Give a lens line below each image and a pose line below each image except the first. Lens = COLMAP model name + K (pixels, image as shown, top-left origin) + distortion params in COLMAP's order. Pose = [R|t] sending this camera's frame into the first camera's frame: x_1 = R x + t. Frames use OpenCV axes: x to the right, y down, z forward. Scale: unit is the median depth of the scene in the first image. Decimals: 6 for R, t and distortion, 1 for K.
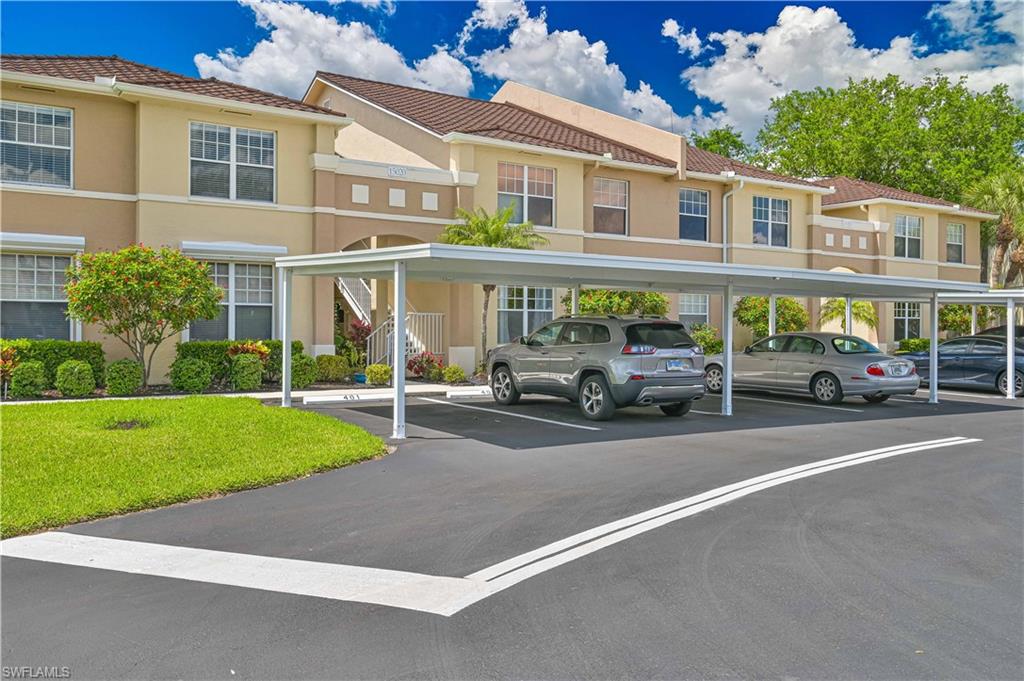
lens RADIAL K [[934.8, 0, 512.0], [0, 934.8, 340.5], [0, 0, 1]] dist [-0.012588, -0.004588]
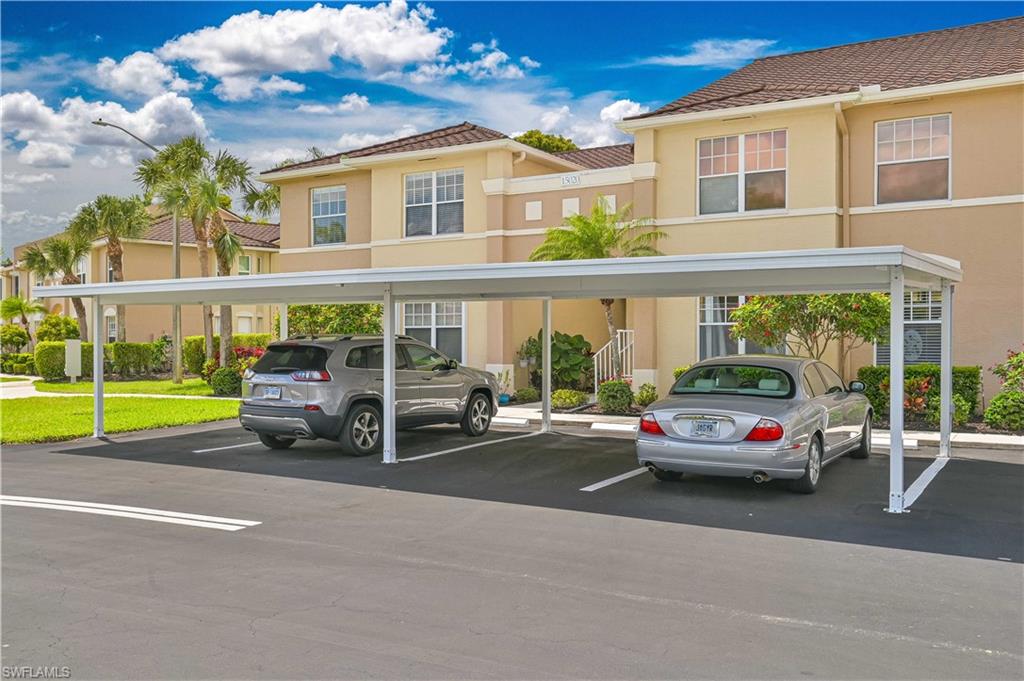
lens RADIAL K [[934.8, 0, 512.0], [0, 934.8, 340.5], [0, 0, 1]] dist [-0.012588, -0.004588]
pose [[0.414806, -0.008889, -0.909866, 0.856363], [-0.002655, 0.999936, -0.010979, -0.012371], [0.909906, 0.006970, 0.414756, 0.682114]]
